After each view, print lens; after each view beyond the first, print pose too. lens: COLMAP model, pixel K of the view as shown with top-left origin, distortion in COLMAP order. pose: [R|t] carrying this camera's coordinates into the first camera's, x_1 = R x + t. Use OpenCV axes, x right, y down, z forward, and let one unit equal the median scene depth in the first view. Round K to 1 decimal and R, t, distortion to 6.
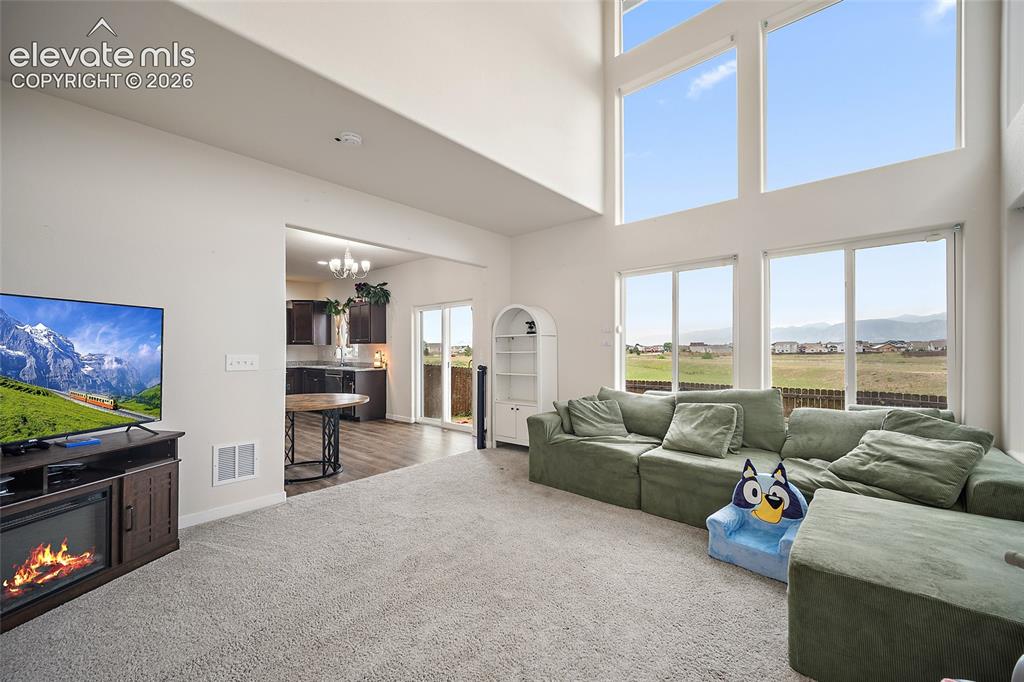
lens RADIAL K [[417.7, 0, 513.6], [0, 417.7, 355.3], [0, 0, 1]] dist [-0.001661, -0.000544]
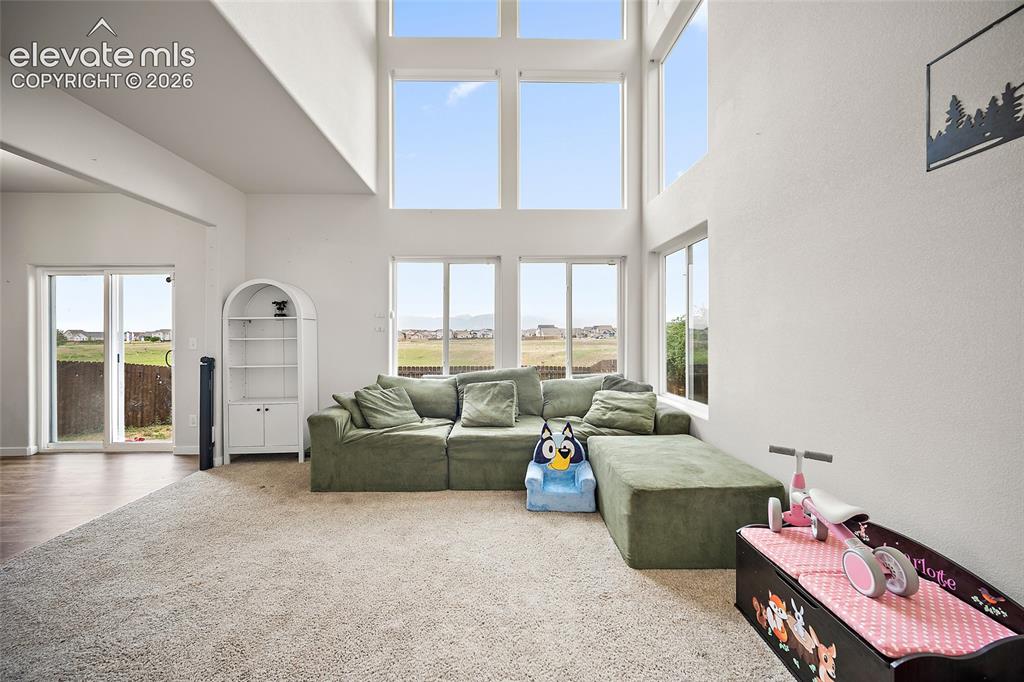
lens RADIAL K [[402.9, 0, 512.0], [0, 402.9, 341.0], [0, 0, 1]] dist [-0.001056, -0.000375]
pose [[0.724695, -0.009653, 0.689002, -0.248203], [0.010110, 0.999943, 0.003375, -0.001142], [-0.688995, 0.004520, 0.724752, 0.148314]]
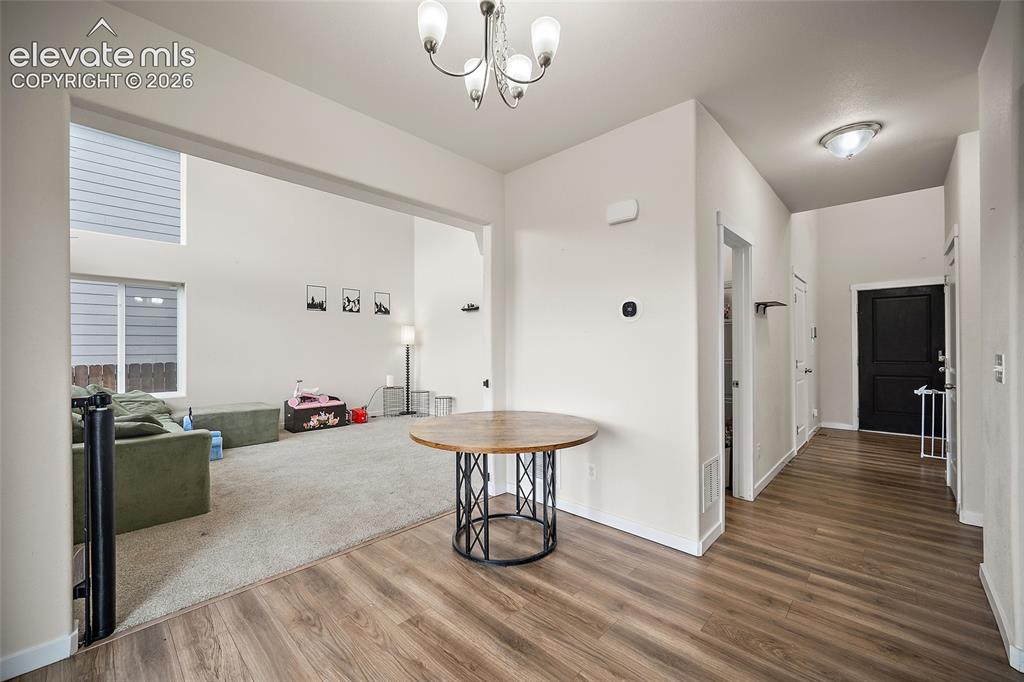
lens RADIAL K [[402.9, 0, 512.0], [0, 402.9, 341.0], [0, 0, 1]] dist [-0.001056, -0.000375]
pose [[-0.999332, 0.005171, 0.036190, -0.631080], [0.005132, 0.999986, -0.001158, -0.025793], [-0.036195, -0.000971, -0.999344, 1.922603]]
